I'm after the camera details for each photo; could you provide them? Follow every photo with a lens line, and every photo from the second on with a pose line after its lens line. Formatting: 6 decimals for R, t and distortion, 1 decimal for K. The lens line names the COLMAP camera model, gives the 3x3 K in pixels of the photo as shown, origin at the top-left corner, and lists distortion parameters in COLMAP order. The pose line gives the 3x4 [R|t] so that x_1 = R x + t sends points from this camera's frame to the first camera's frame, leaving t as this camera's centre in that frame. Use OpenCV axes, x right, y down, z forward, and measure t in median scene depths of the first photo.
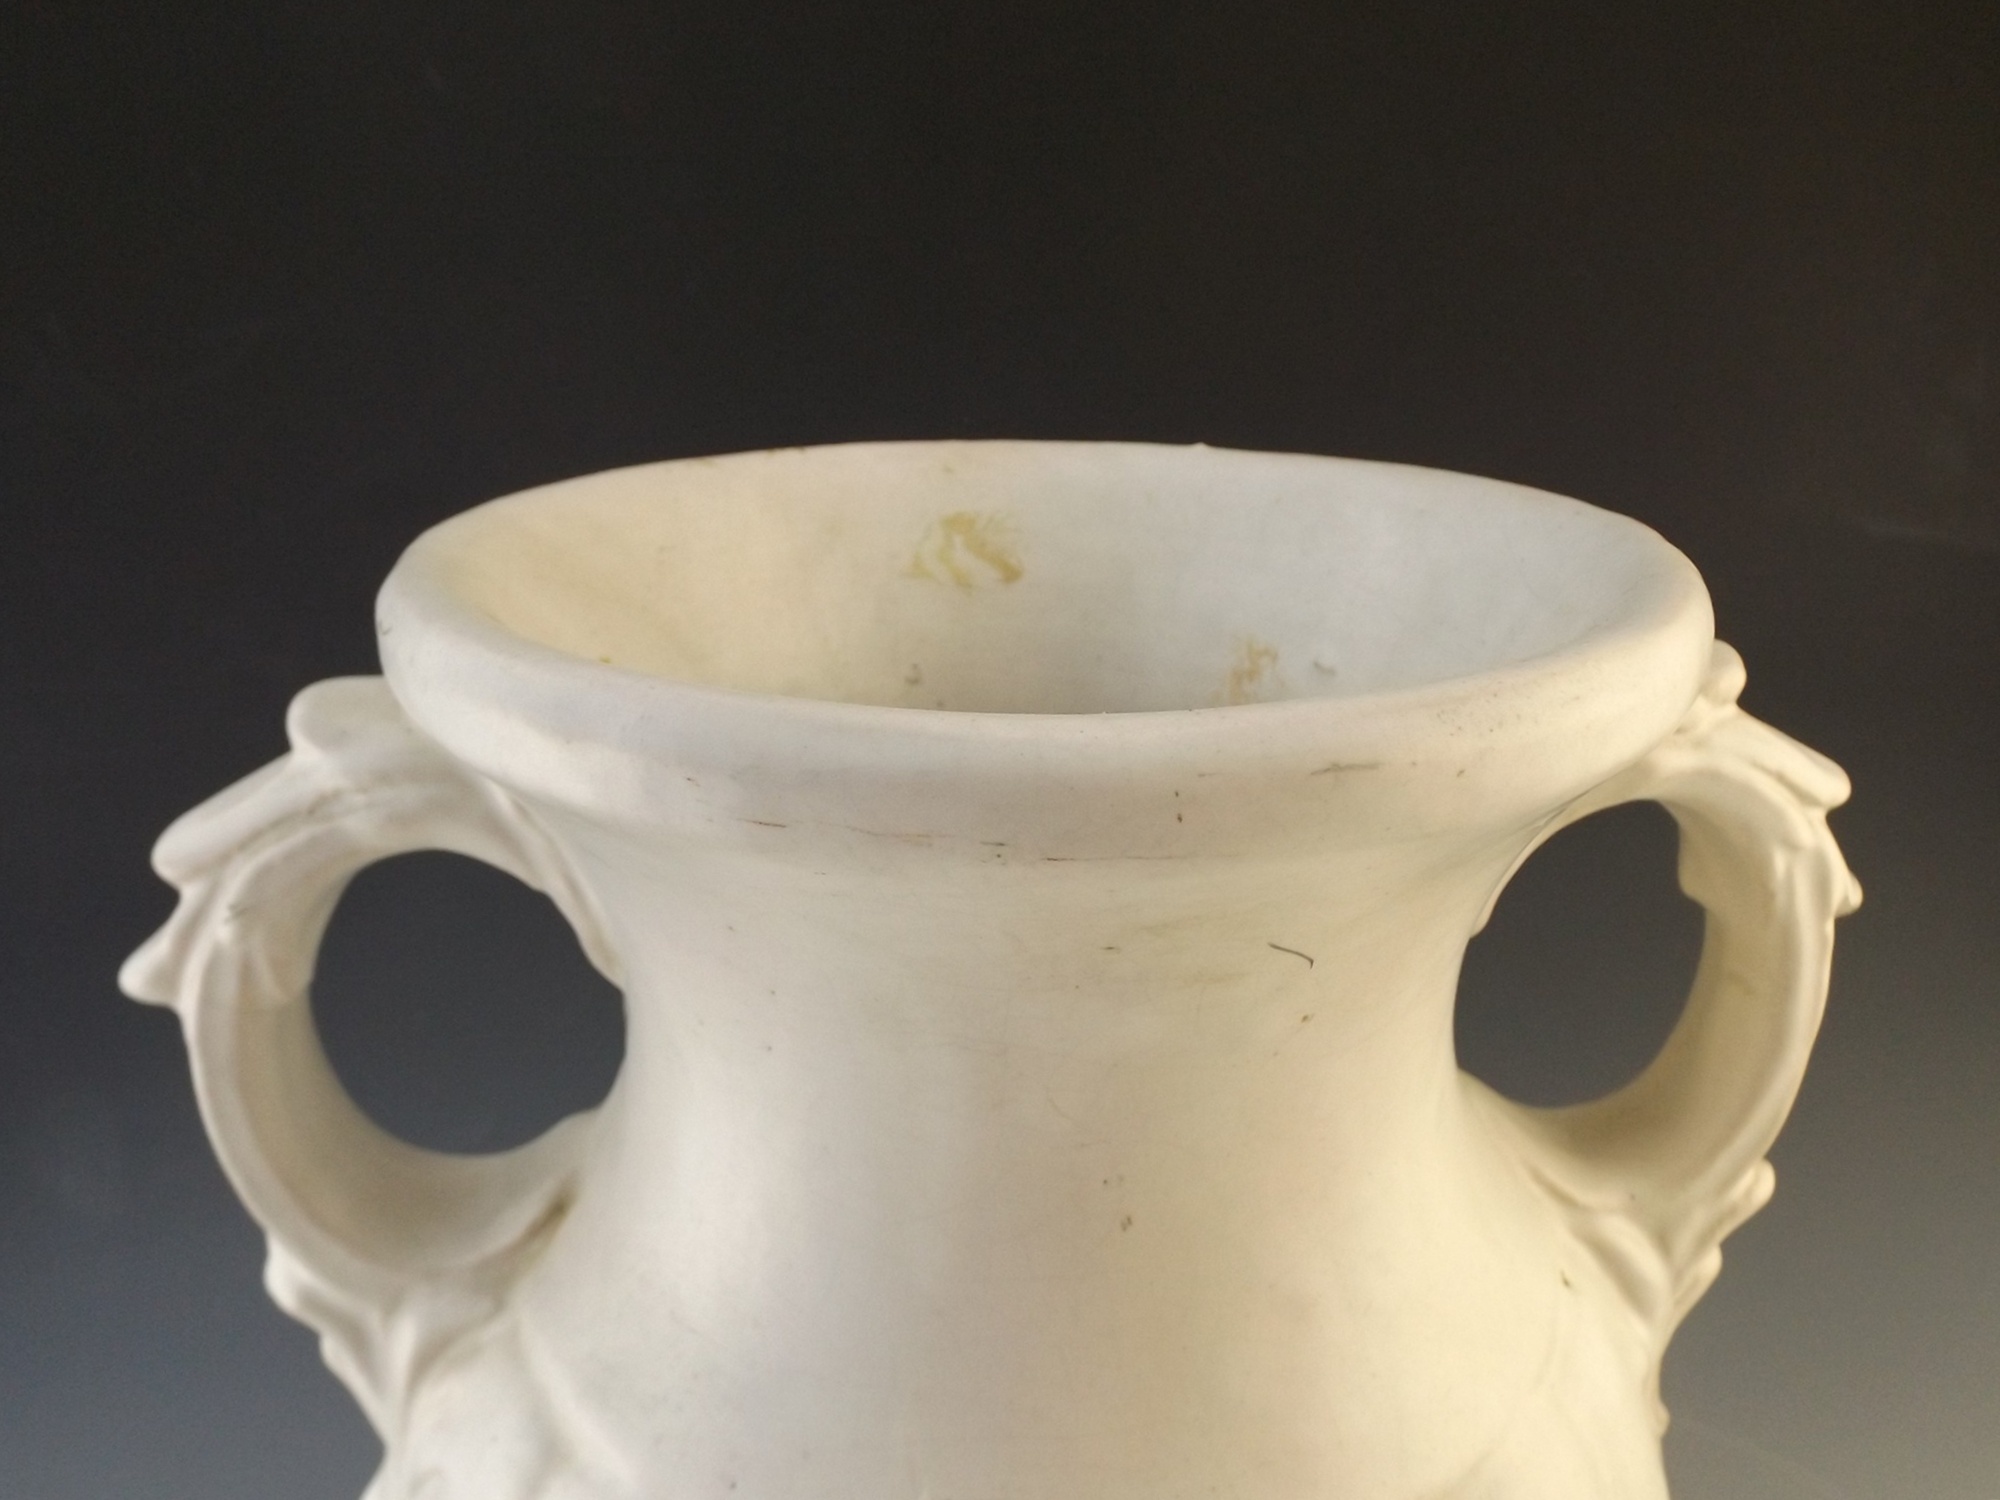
lens RADIAL K [[1468.1, 0, 1000.0], [0, 1468.1, 750.0], [0, 0, 1]] dist [-0.007597, -0.002823]
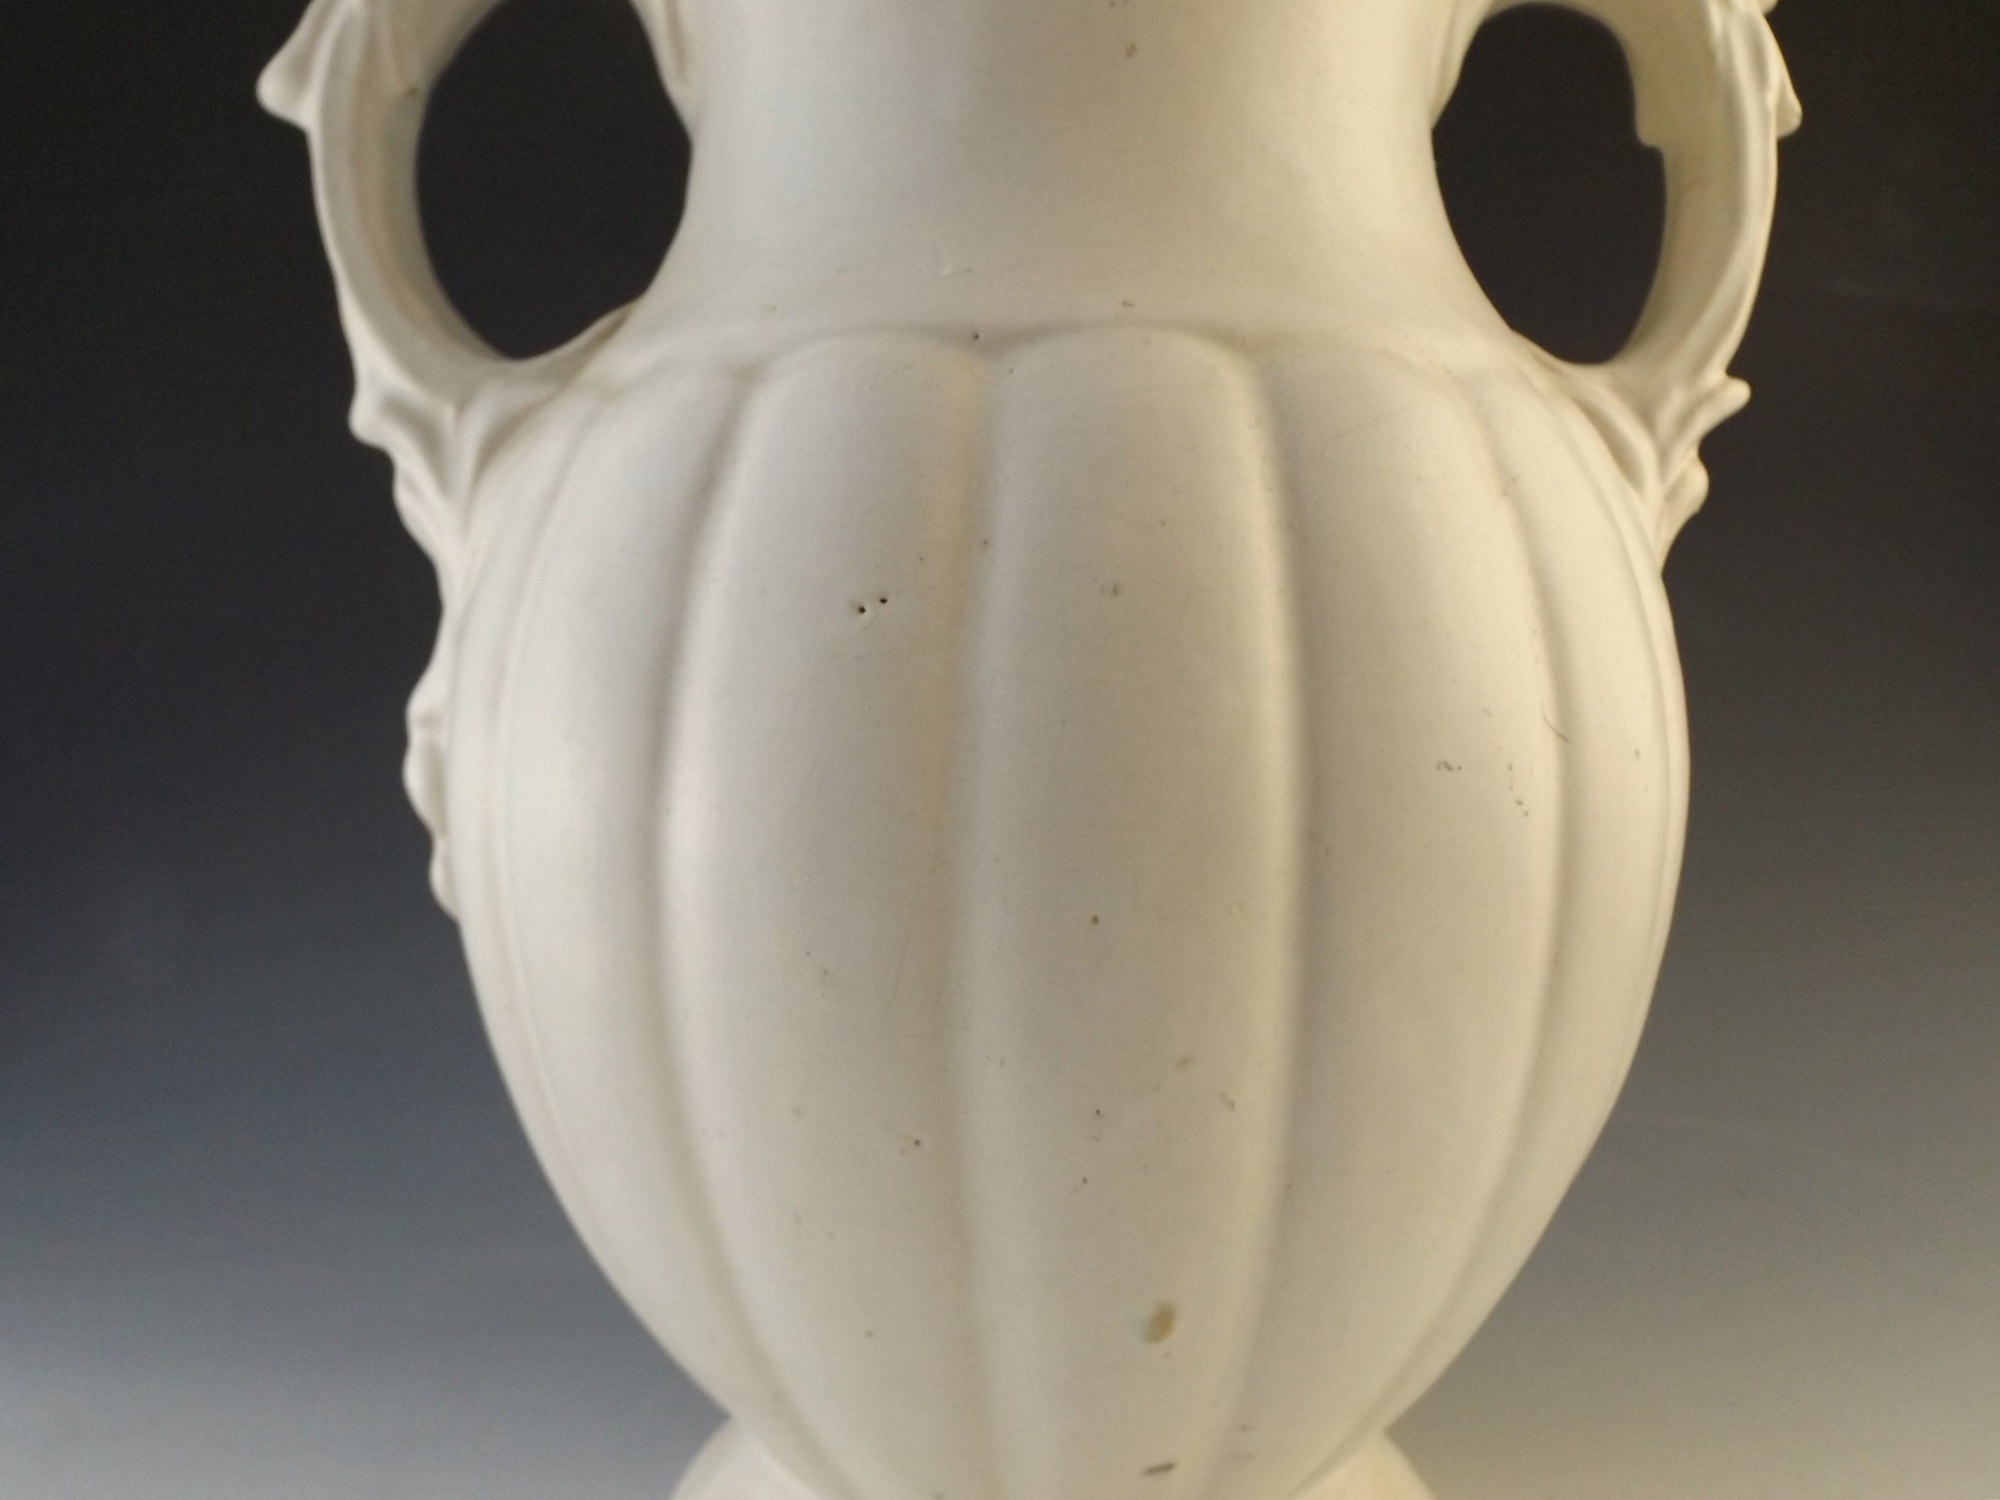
lens RADIAL K [[1403.8, 0, 1000.0], [0, 1403.8, 750.0], [0, 0, 1]] dist [0.000551, 0.000426]
pose [[0.999562, 0.003117, -0.029445, 0.015464], [-0.008867, 0.980317, -0.197229, 0.872670], [0.028250, 0.197404, 0.979915, 0.036583]]
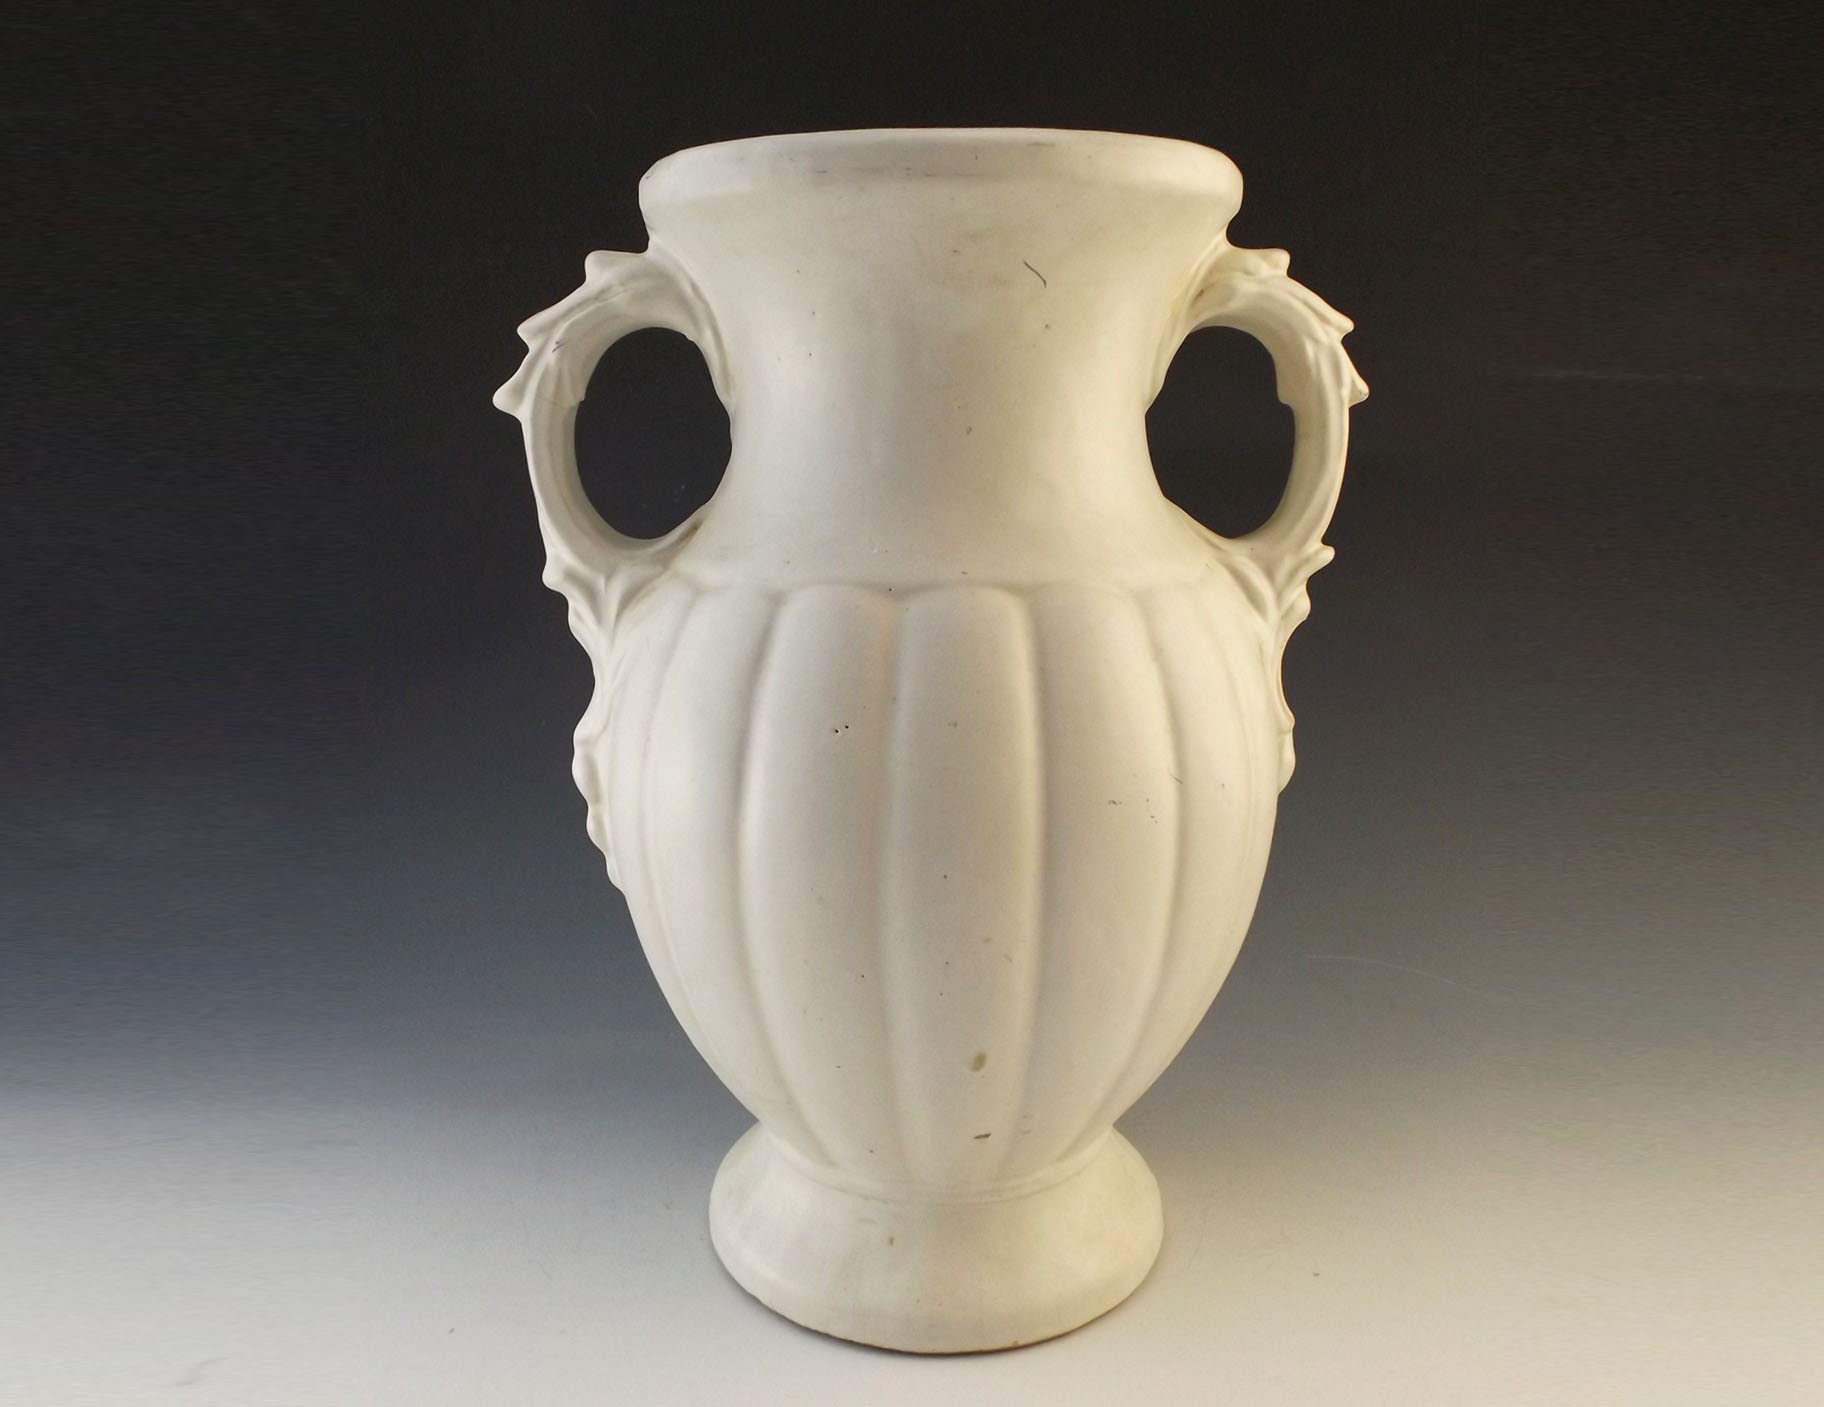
lens RADIAL K [[1296.3, 0, 881.5], [0, 1296.3, 709.0], [0, 0, 1]] dist [0.004329, 0.001112]
pose [[0.998546, 0.006350, -0.053527, 0.050460], [-0.012770, 0.992635, -0.120470, 0.801960], [0.052368, 0.120979, 0.991273, -0.736837]]
